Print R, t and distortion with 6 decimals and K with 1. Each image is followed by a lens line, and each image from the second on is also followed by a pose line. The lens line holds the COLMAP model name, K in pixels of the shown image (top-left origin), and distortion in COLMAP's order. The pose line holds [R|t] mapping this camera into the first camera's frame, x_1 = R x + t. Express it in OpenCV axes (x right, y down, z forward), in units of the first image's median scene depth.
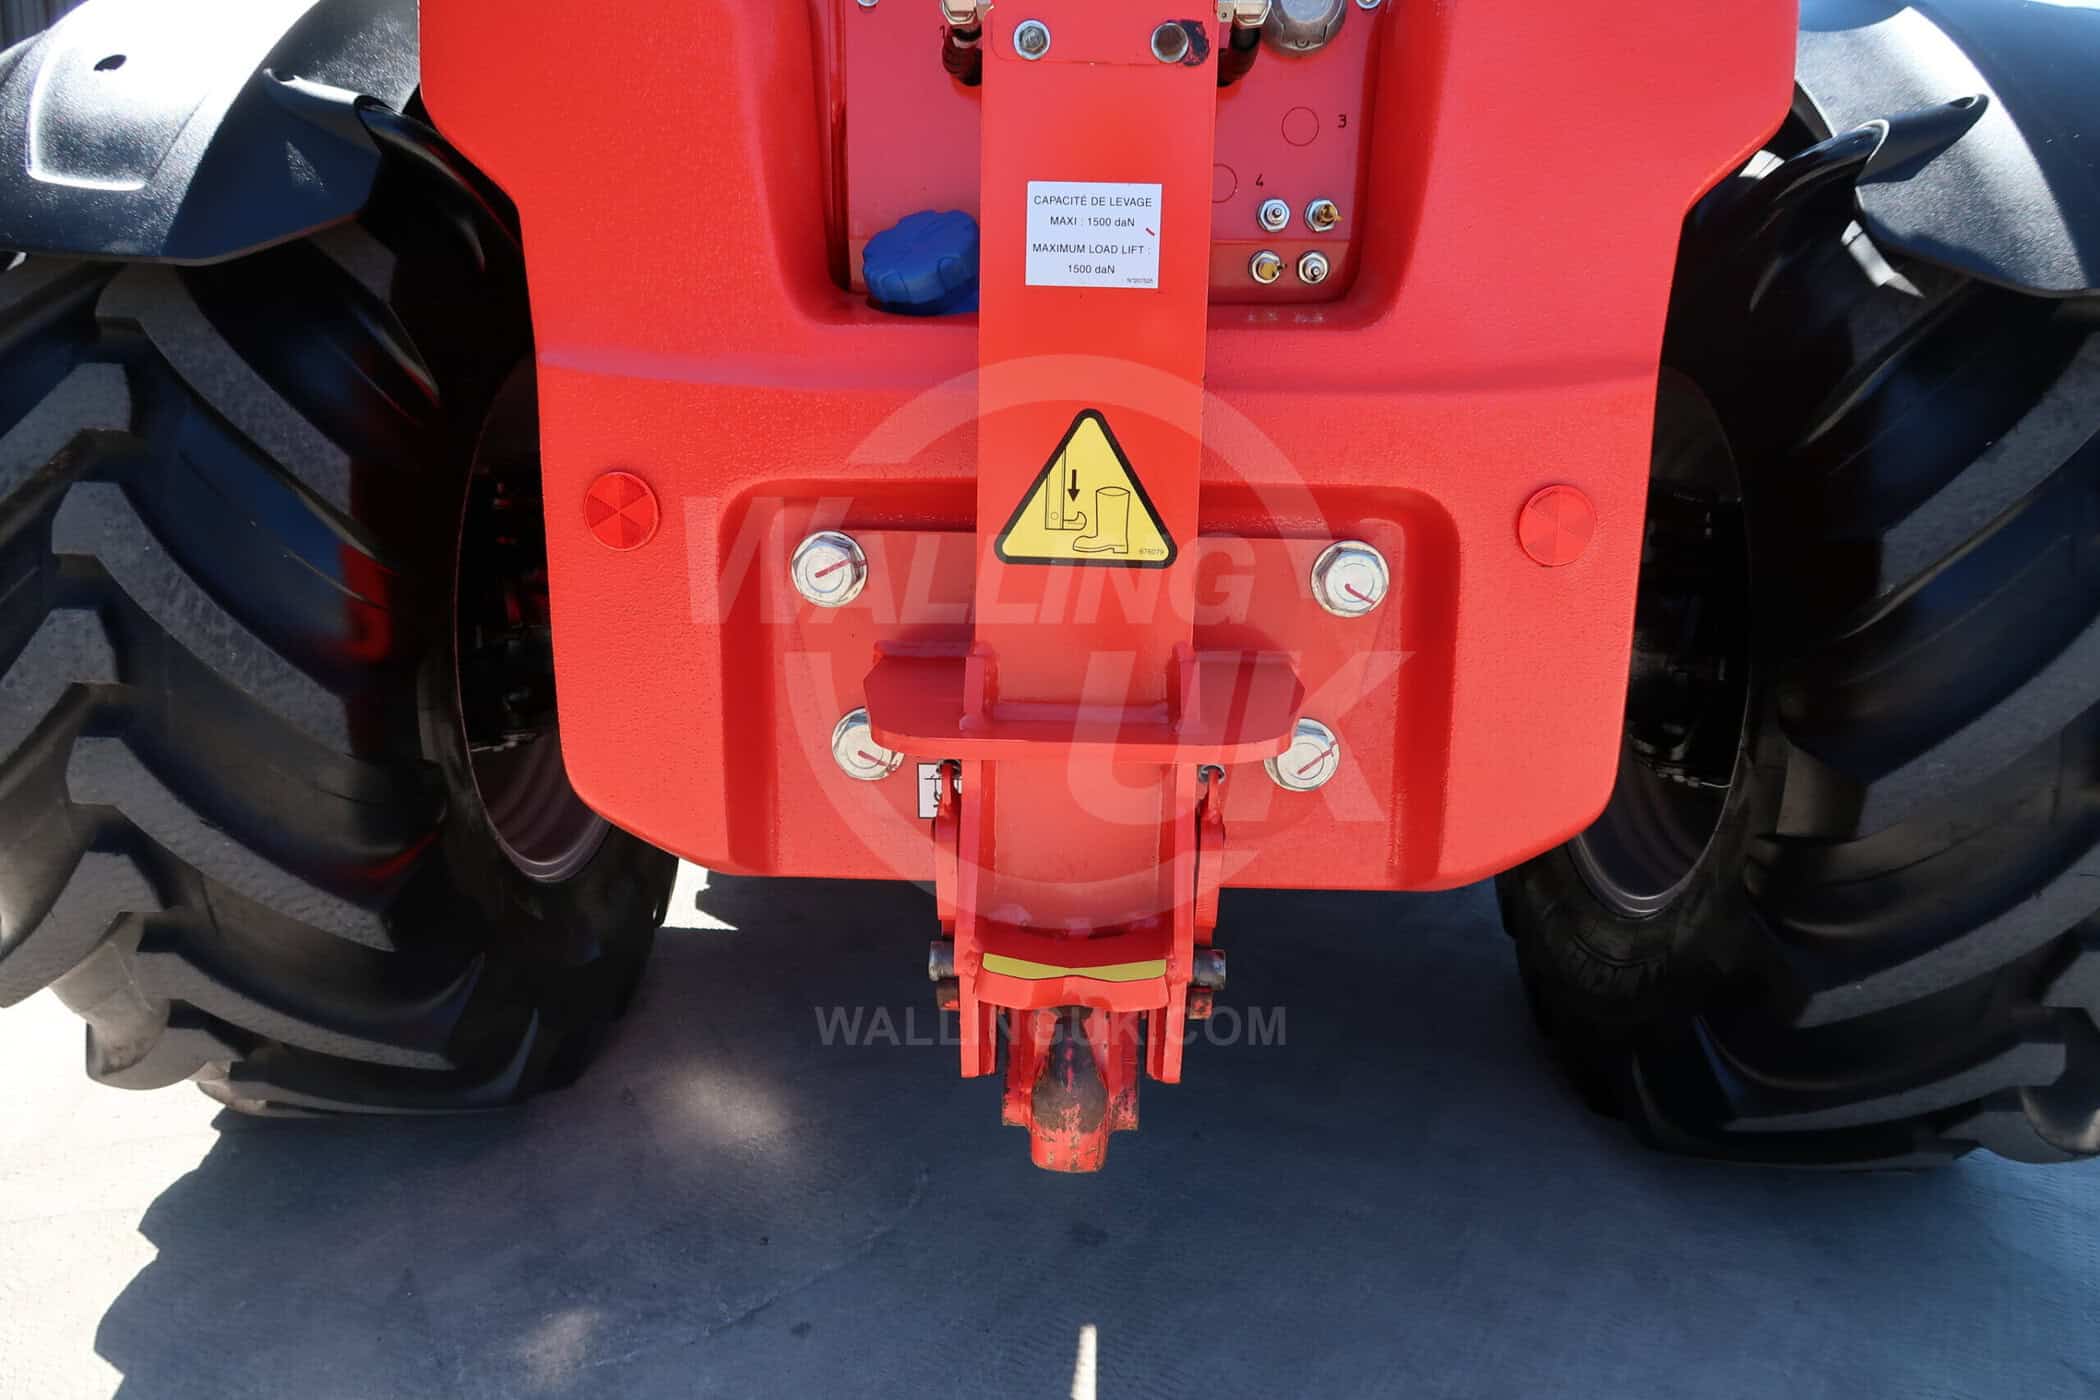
lens RADIAL K [[1447.7, 0, 1041.5], [0, 1447.7, 691.3], [0, 0, 1]] dist [-0.025322, 0.007839]
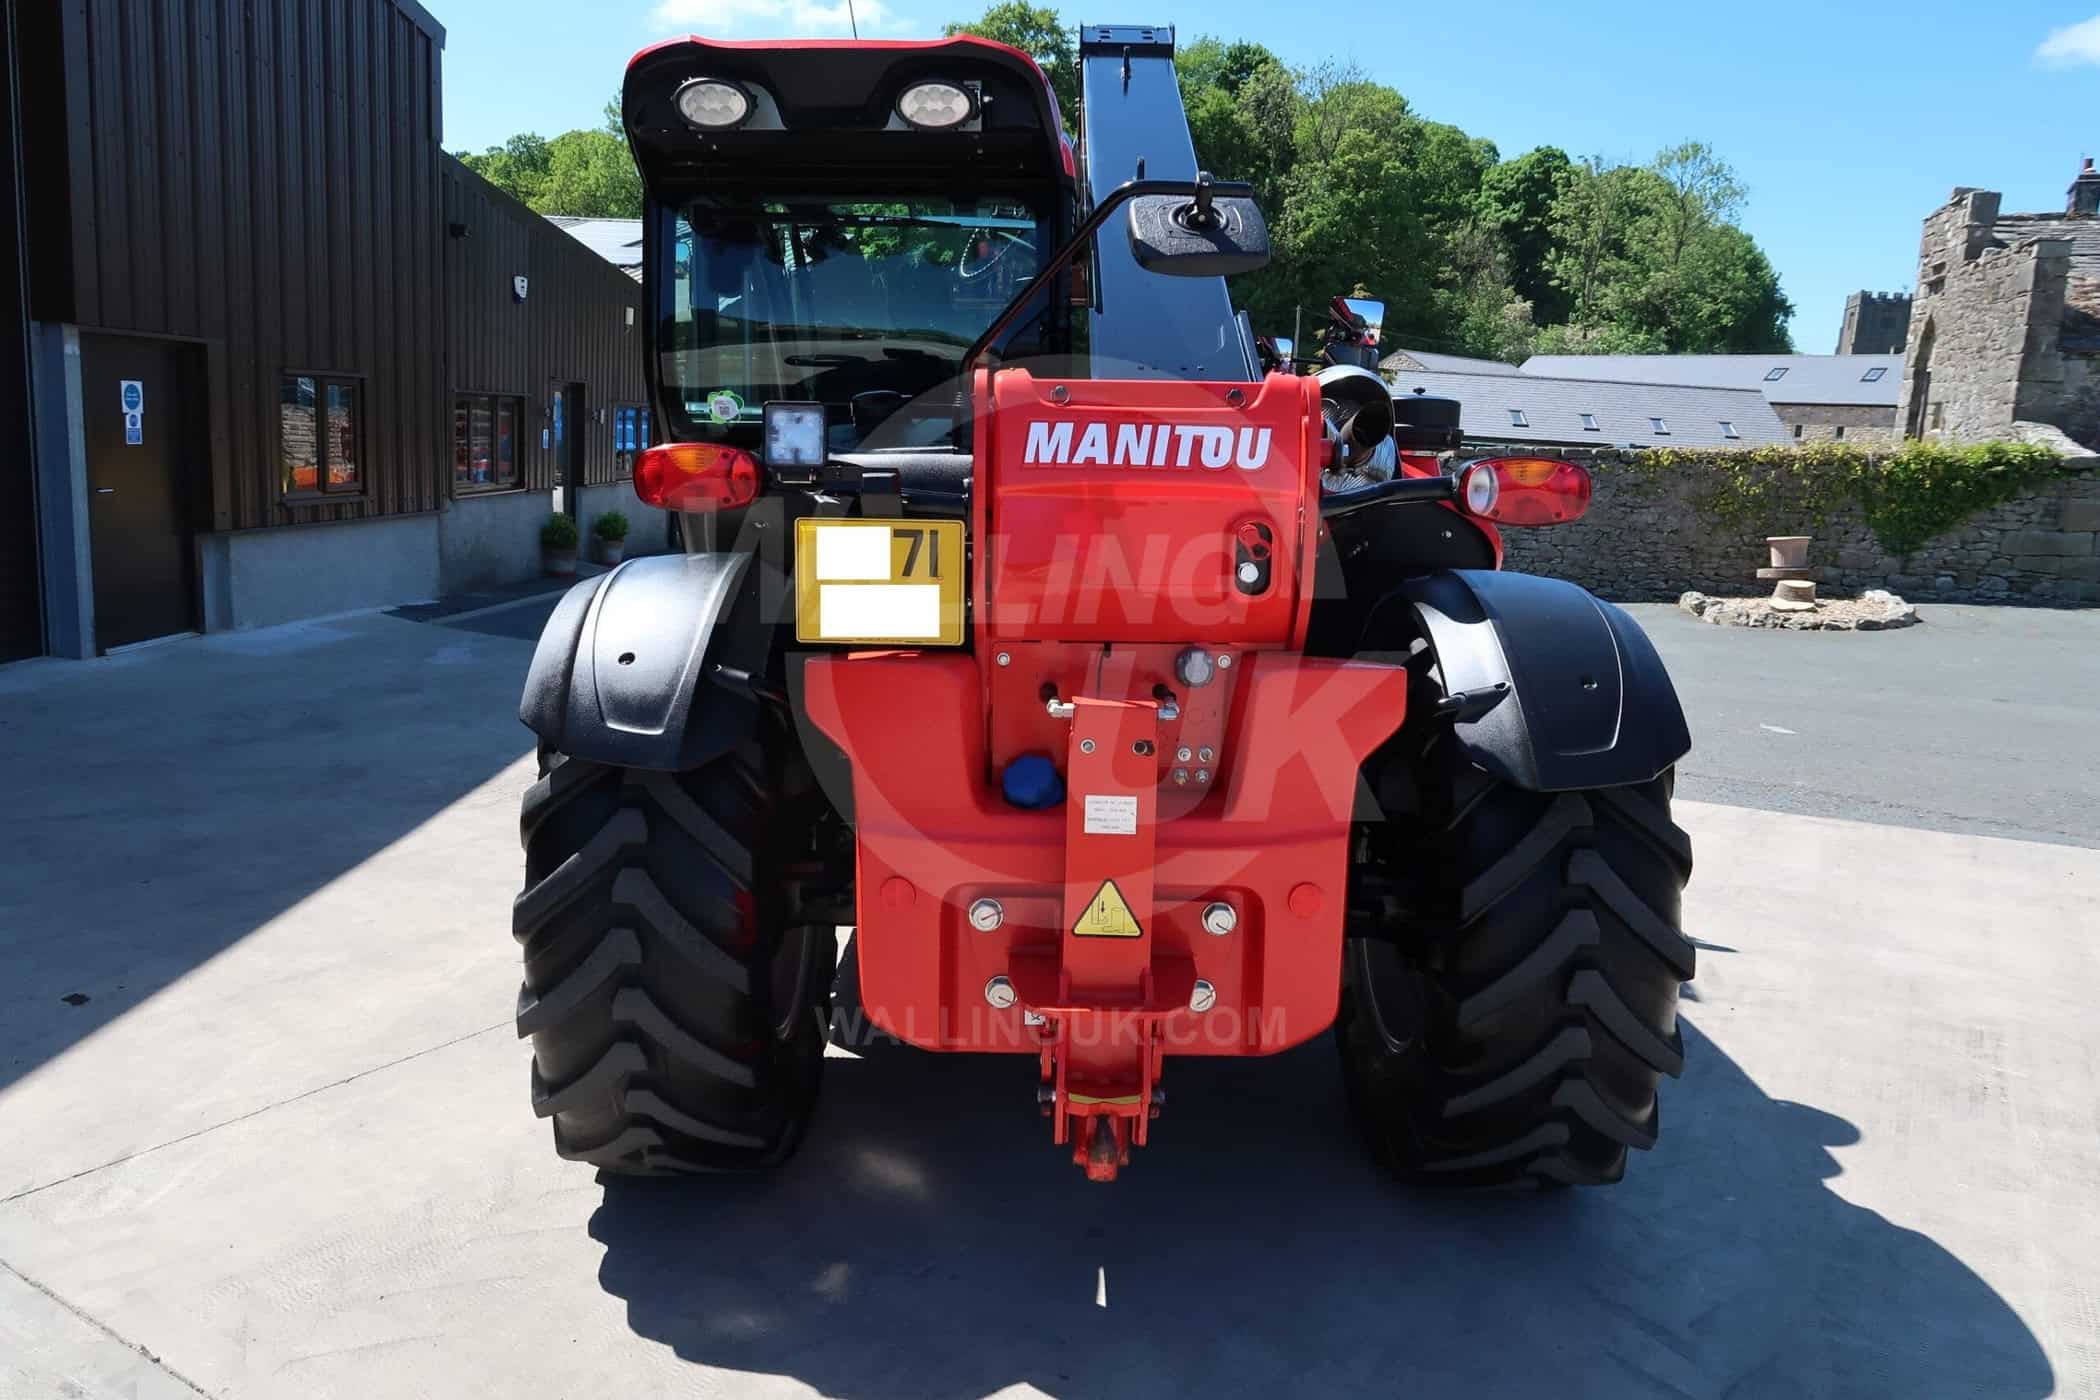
lens RADIAL K [[1447.7, 0, 1041.5], [0, 1447.7, 691.3], [0, 0, 1]] dist [-0.025322, 0.007839]
pose [[0.999386, -0.002918, 0.034923, -0.139911], [0.004778, 0.998568, -0.053288, -0.311780], [-0.034717, 0.053422, 0.997968, -1.253493]]
